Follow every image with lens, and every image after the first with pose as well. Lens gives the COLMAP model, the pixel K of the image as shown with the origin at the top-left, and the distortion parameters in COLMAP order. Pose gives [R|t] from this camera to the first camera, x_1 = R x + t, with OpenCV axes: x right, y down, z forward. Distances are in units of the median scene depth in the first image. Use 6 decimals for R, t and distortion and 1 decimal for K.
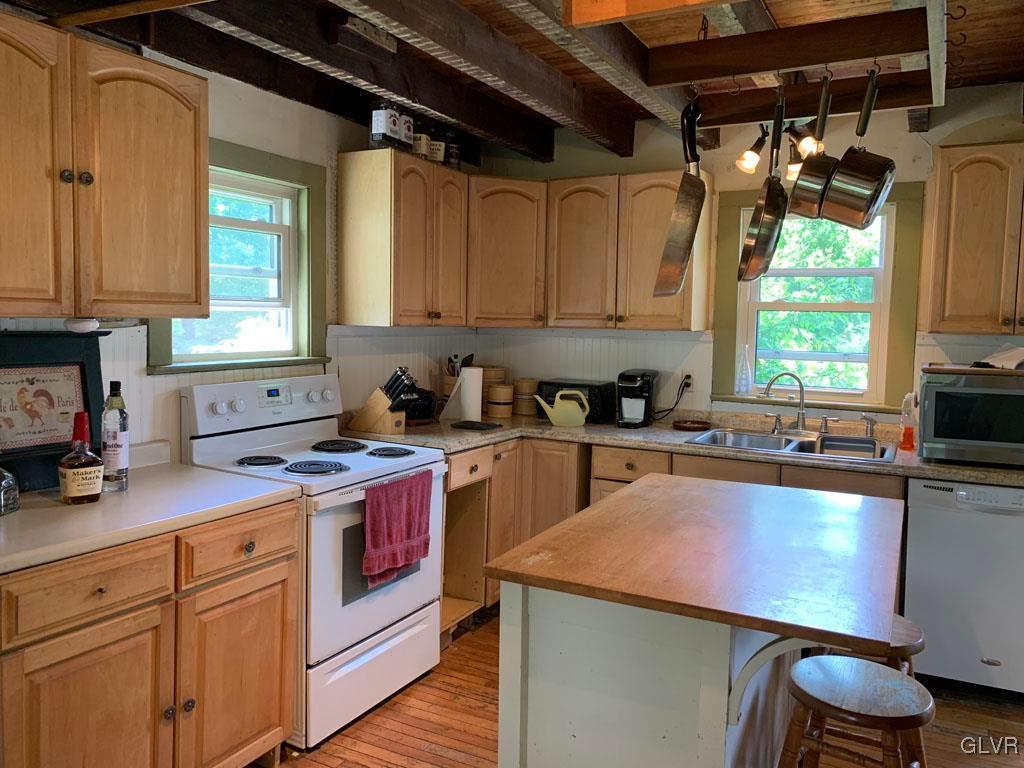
lens RADIAL K [[779.3, 0, 510.9], [0, 779.3, 374.4], [0, 0, 1]] dist [0.032384, -0.054264]
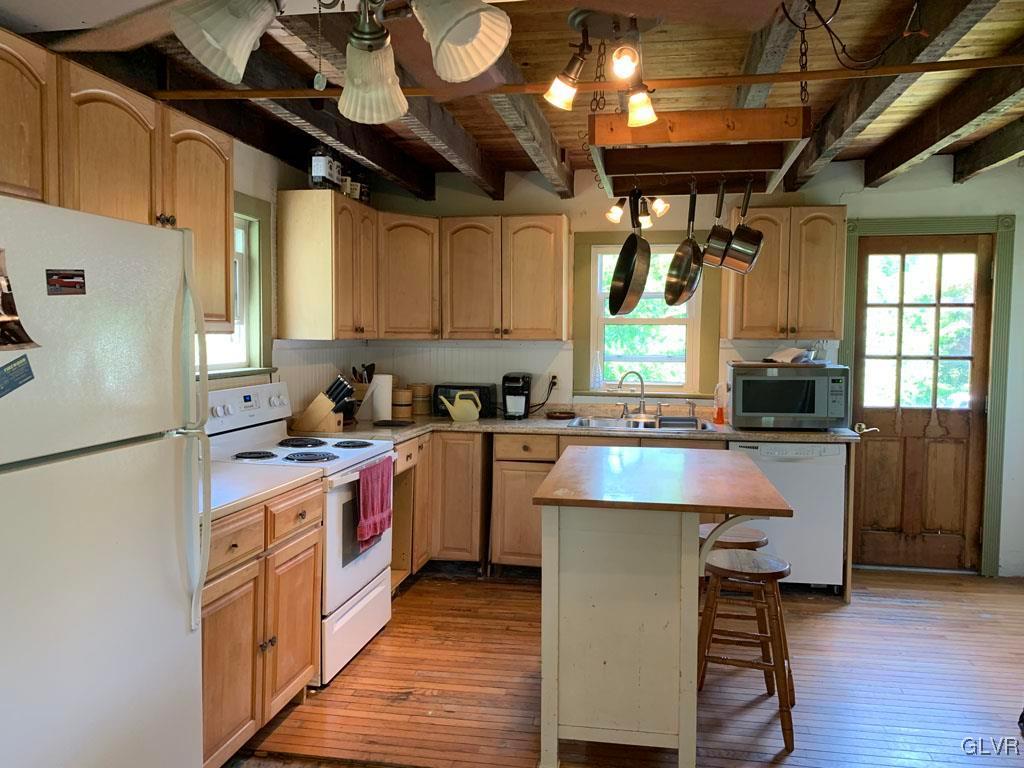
lens RADIAL K [[779.3, 0, 510.9], [0, 779.3, 374.4], [0, 0, 1]] dist [0.032384, -0.054264]
pose [[0.951529, -0.027608, 0.306319, -0.255540], [0.033362, 0.999351, -0.013563, 0.014912], [-0.305746, 0.023125, 0.951832, -0.195431]]
